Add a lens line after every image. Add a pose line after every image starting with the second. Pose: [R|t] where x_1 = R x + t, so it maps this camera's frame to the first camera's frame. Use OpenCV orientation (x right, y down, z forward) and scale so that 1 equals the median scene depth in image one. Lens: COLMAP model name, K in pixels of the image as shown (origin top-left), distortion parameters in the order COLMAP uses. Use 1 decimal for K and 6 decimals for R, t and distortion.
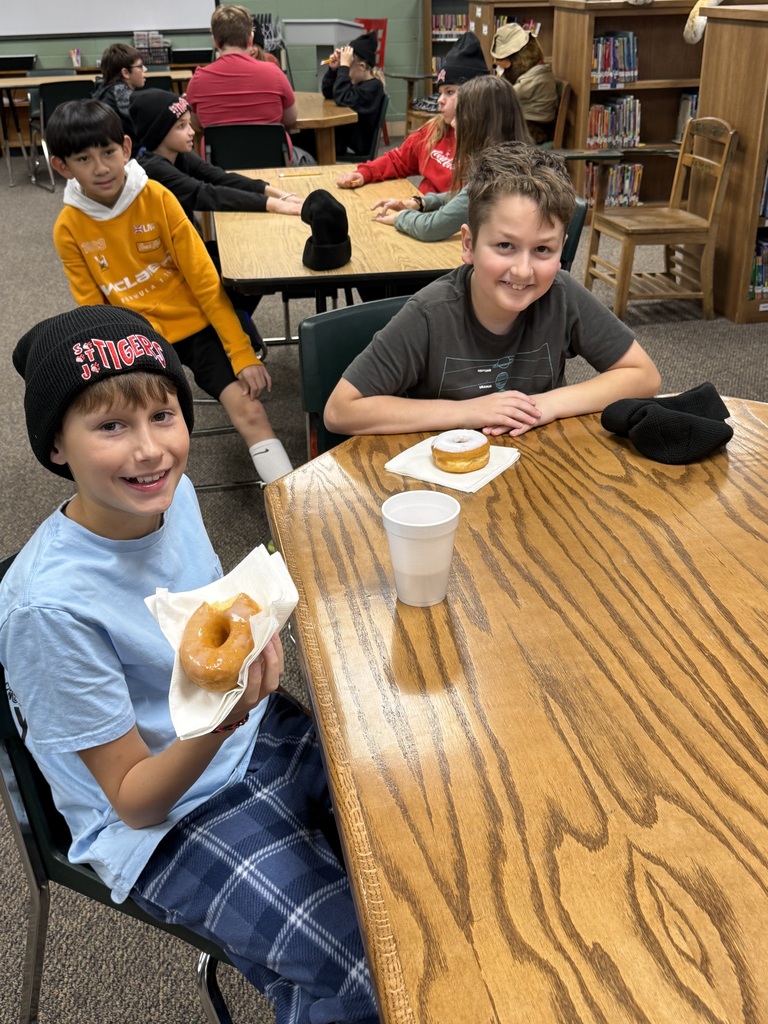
lens RADIAL K [[1076.9, 0, 384.0], [0, 1076.9, 512.0], [0, 0, 1]] dist [0.012752, 0.005552]
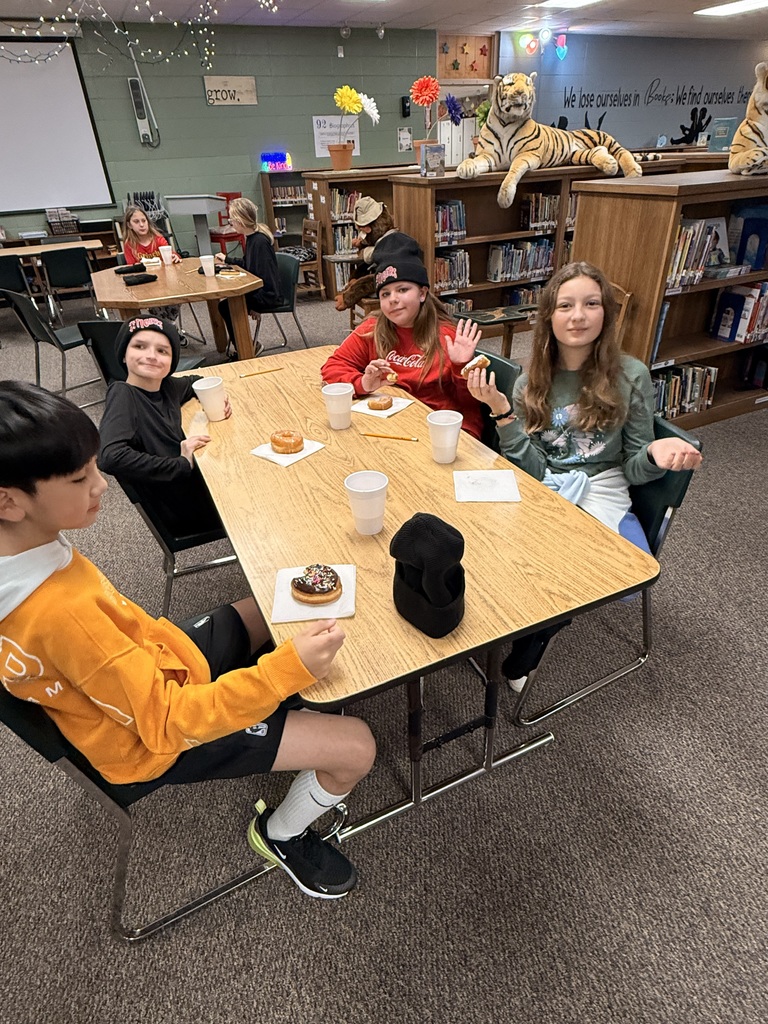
lens RADIAL K [[578.1, 0, 384.0], [0, 578.1, 512.0], [0, 0, 1]] dist [0.000980, 0.001188]
pose [[0.963404, -0.159113, 0.215719, -0.070413], [0.139142, 0.984701, 0.104899, -0.153708], [-0.229110, -0.071044, 0.970805, 0.302973]]
